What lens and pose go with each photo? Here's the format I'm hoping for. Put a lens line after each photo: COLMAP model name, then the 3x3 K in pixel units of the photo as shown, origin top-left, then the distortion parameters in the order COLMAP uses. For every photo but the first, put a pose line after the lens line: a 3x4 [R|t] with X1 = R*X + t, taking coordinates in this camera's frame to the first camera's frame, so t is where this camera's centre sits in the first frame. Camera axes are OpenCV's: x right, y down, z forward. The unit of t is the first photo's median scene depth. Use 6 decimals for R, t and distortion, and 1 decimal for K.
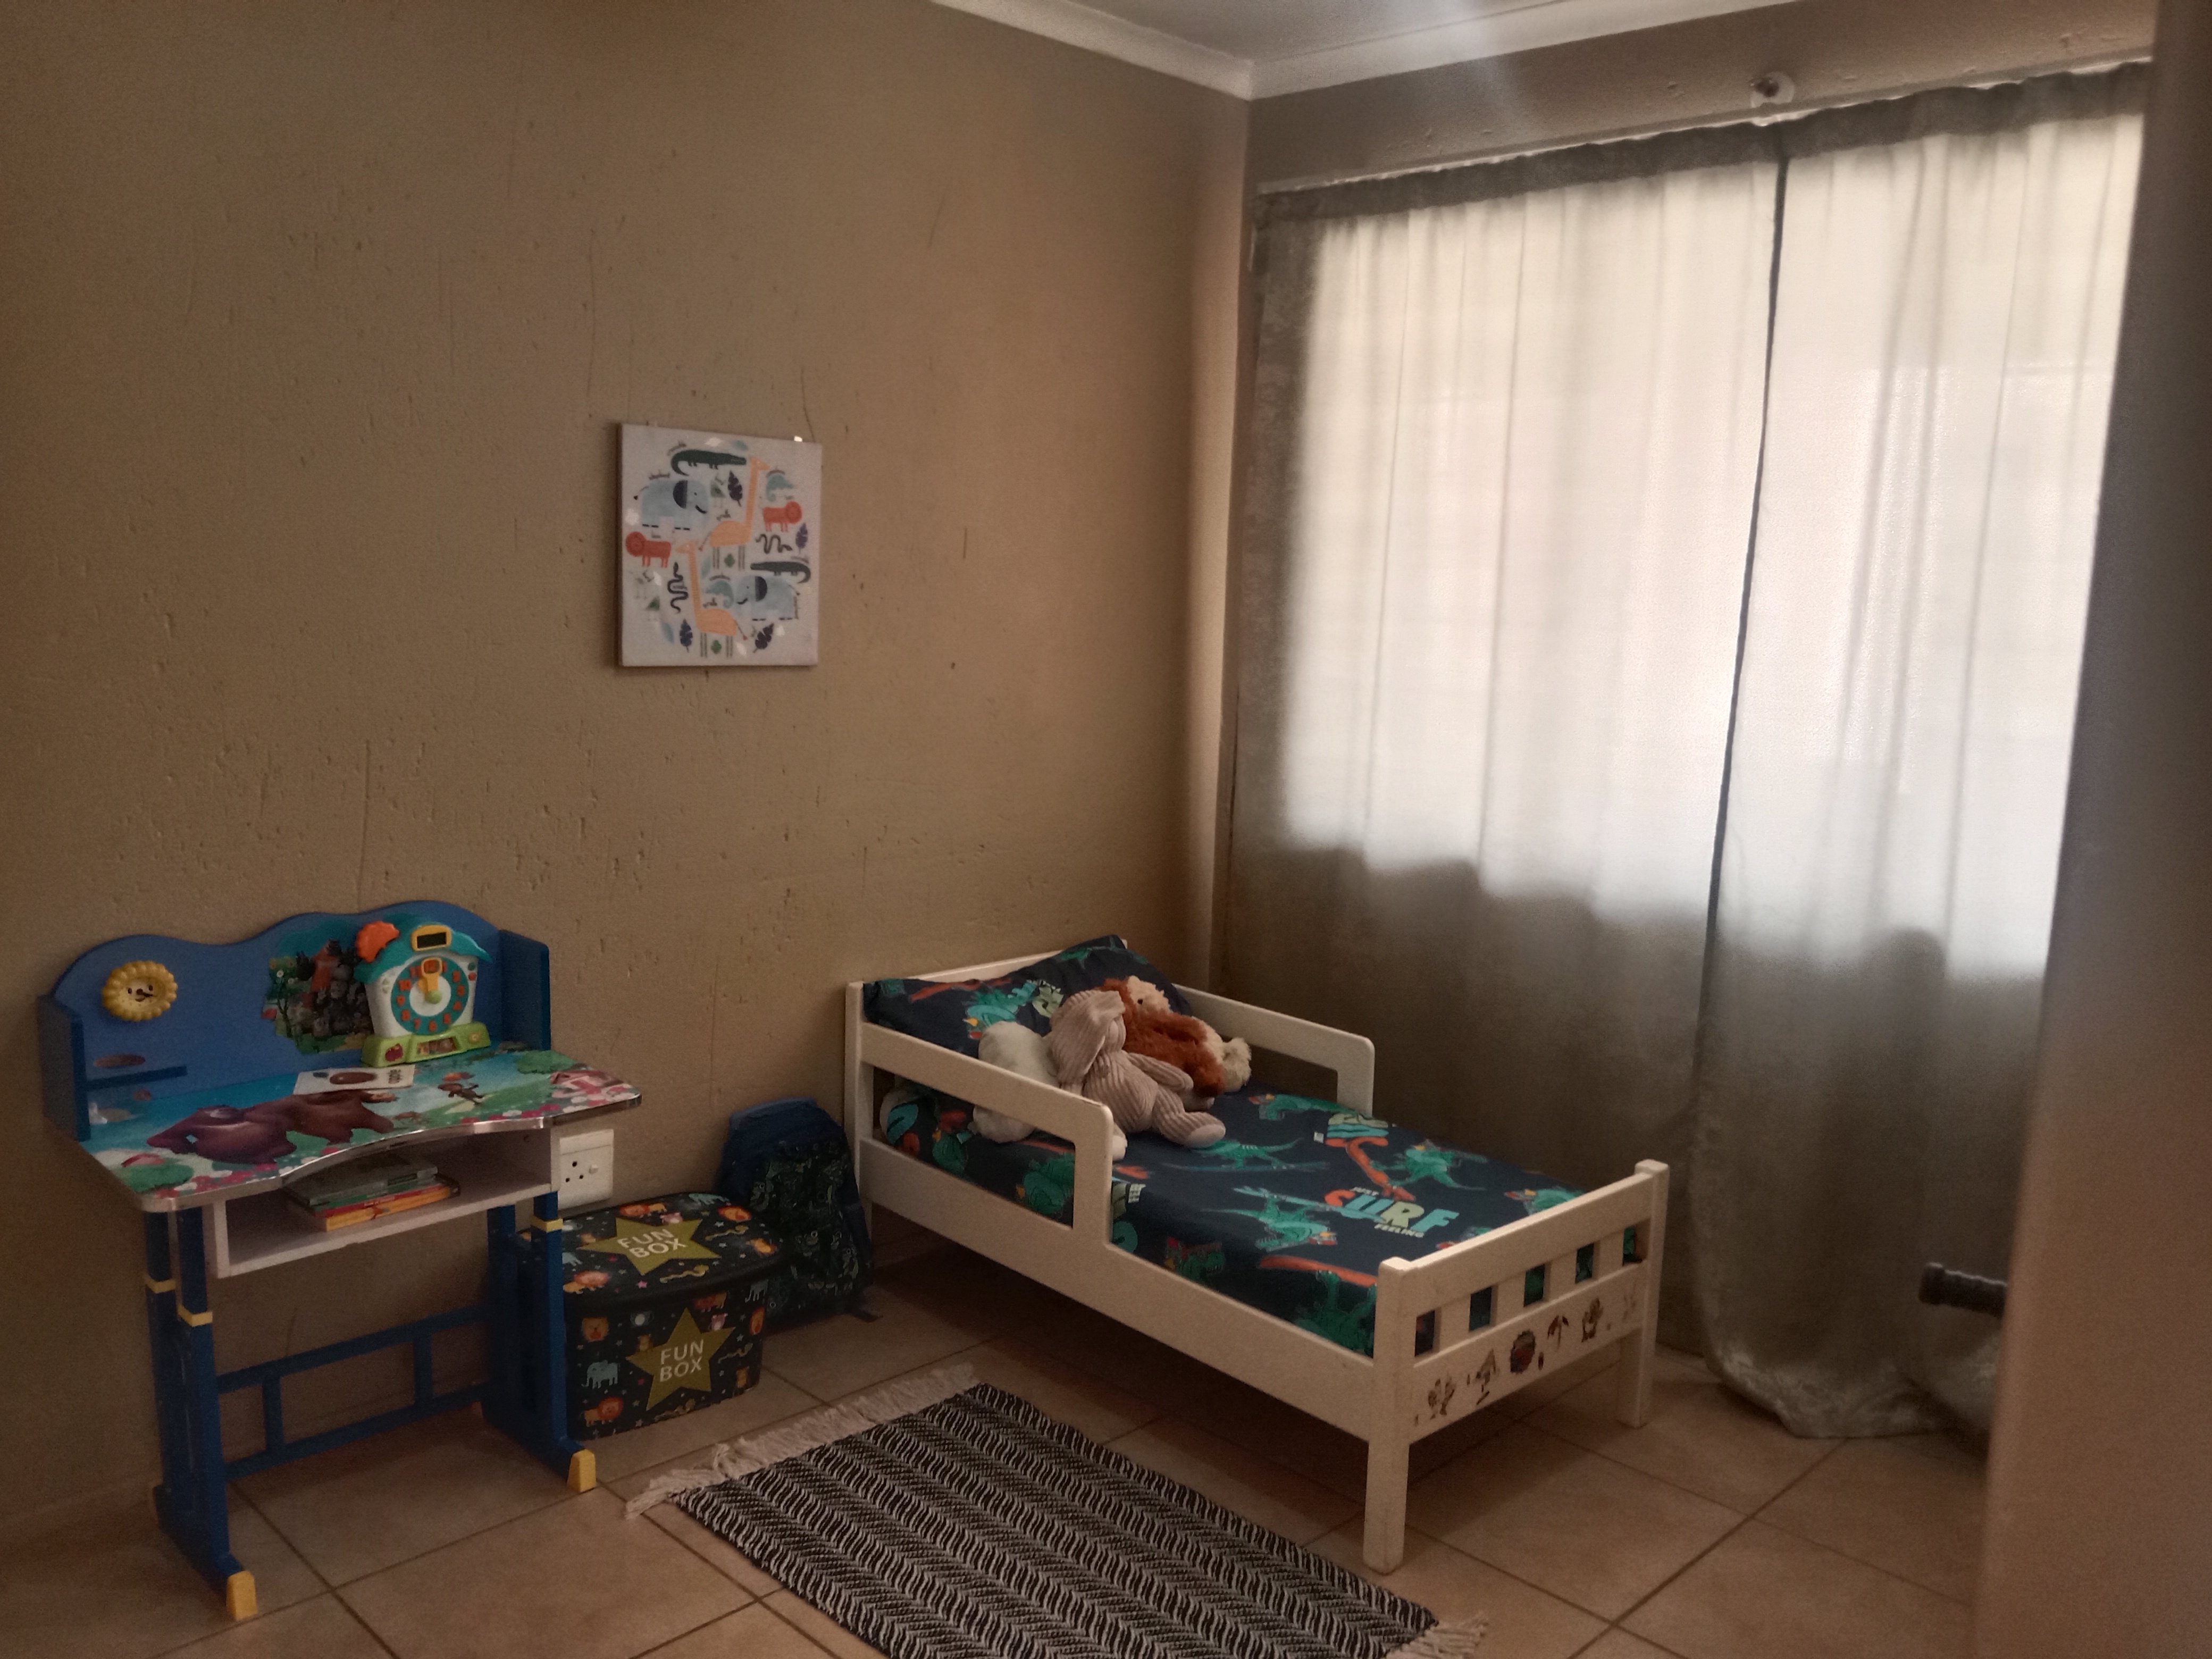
lens RADIAL K [[1788.3, 0, 1106.0], [0, 1788.3, 829.5], [0, 0, 1]] dist [0.060487, -0.144180]
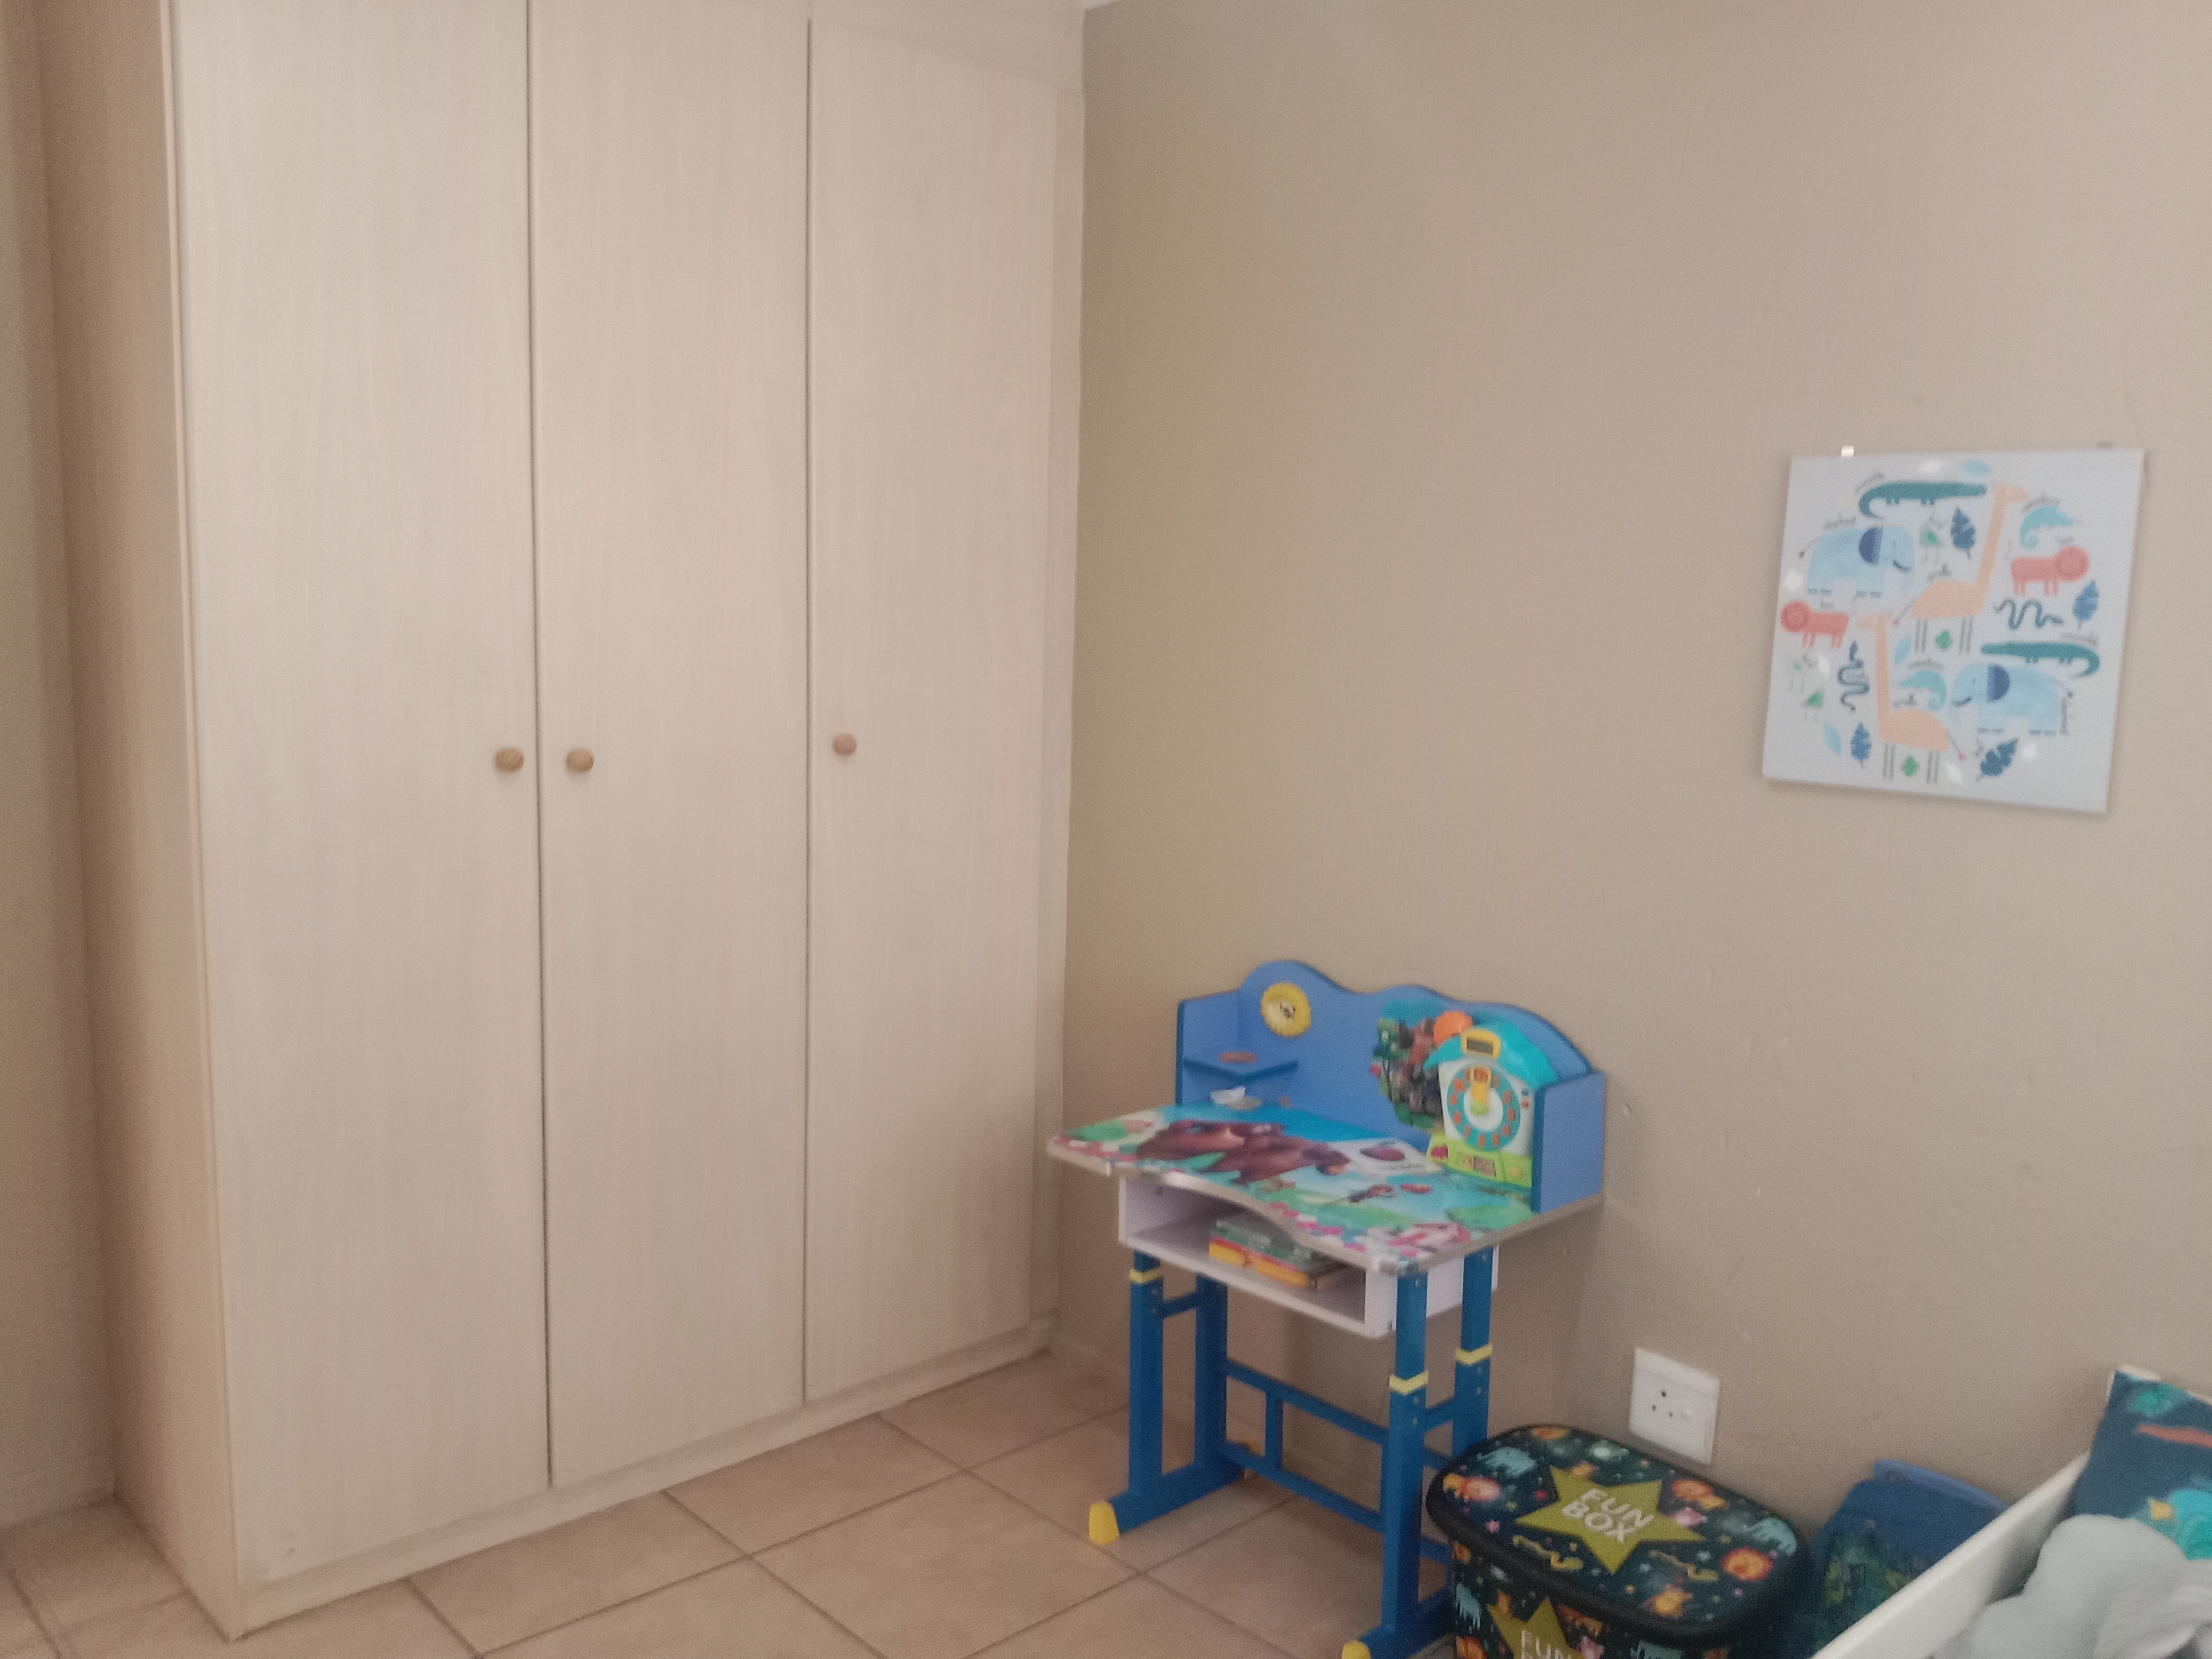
lens RADIAL K [[1788.3, 0, 1106.0], [0, 1788.3, 829.5], [0, 0, 1]] dist [0.060487, -0.144180]
pose [[-0.036649, 0.092817, -0.995008, 0.482920], [-0.173230, 0.980014, 0.097799, -0.093739], [0.984199, 0.175949, -0.019838, 0.730654]]
